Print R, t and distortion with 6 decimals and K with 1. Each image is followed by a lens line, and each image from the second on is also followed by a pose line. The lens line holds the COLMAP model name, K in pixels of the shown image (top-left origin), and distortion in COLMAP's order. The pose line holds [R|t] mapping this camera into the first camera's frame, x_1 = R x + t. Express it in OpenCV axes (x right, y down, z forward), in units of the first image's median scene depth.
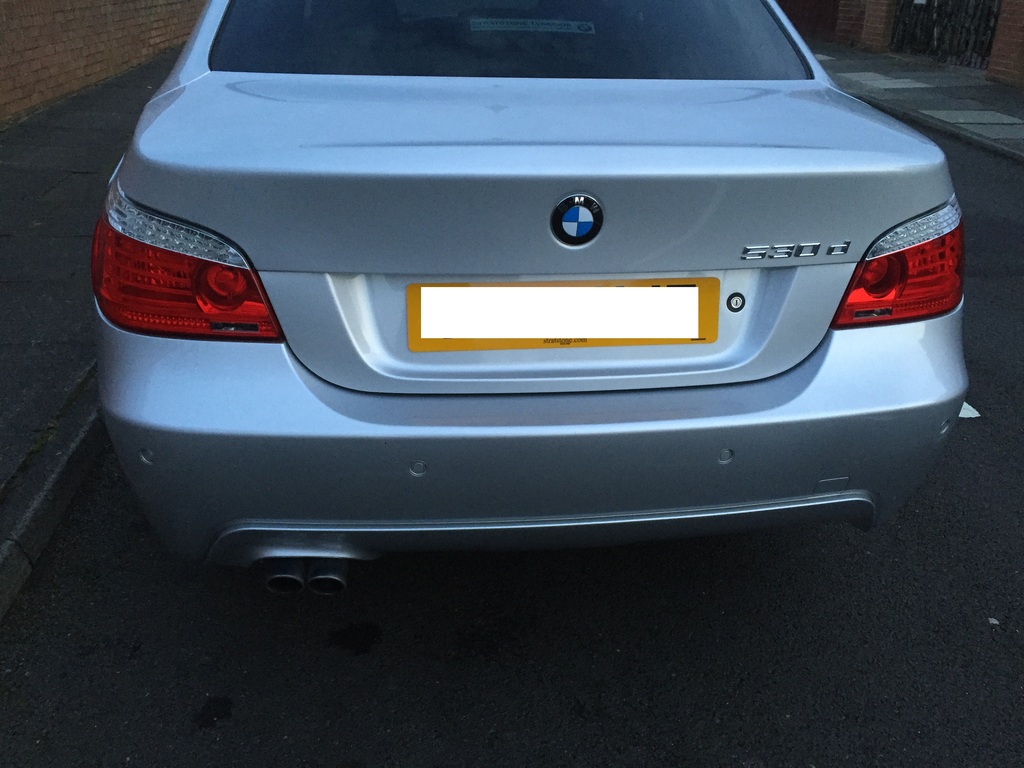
lens RADIAL K [[863.9, 0, 512.0], [0, 863.9, 384.0], [0, 0, 1]] dist [0.061943, -0.081267]
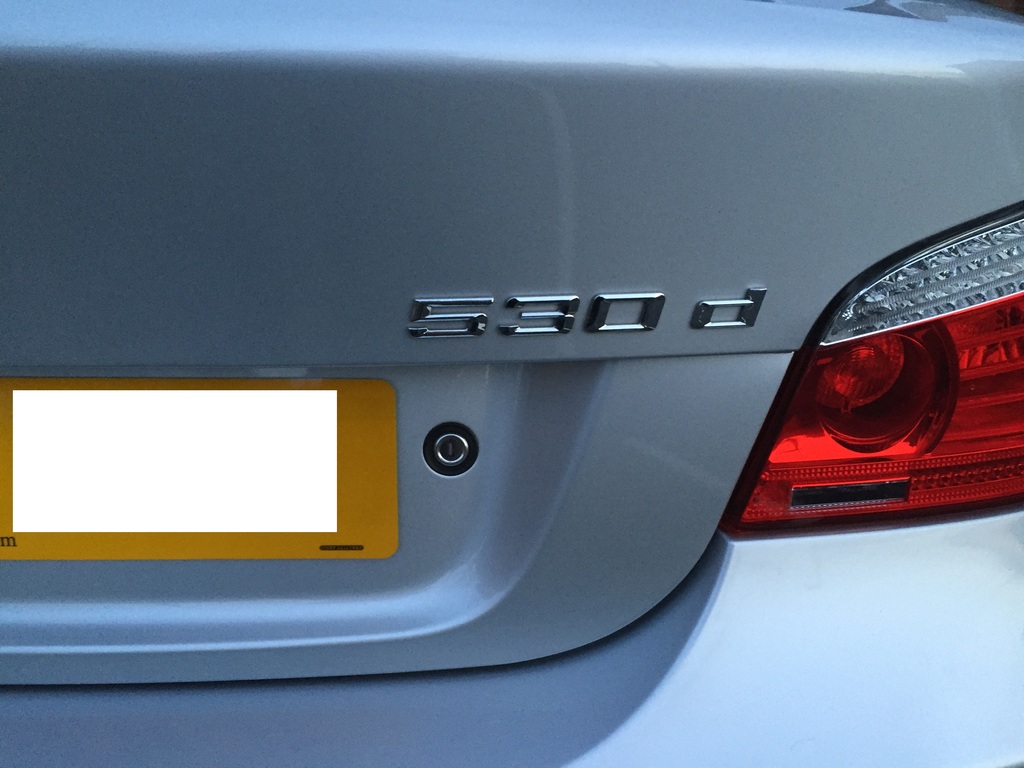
lens RADIAL K [[863.9, 0, 512.0], [0, 863.9, 384.0], [0, 0, 1]] dist [0.061943, -0.081267]
pose [[0.994163, 0.036726, -0.101441, 0.321892], [-0.039329, 0.998943, -0.023780, -0.114751], [0.100460, 0.027631, 0.994557, 0.655314]]
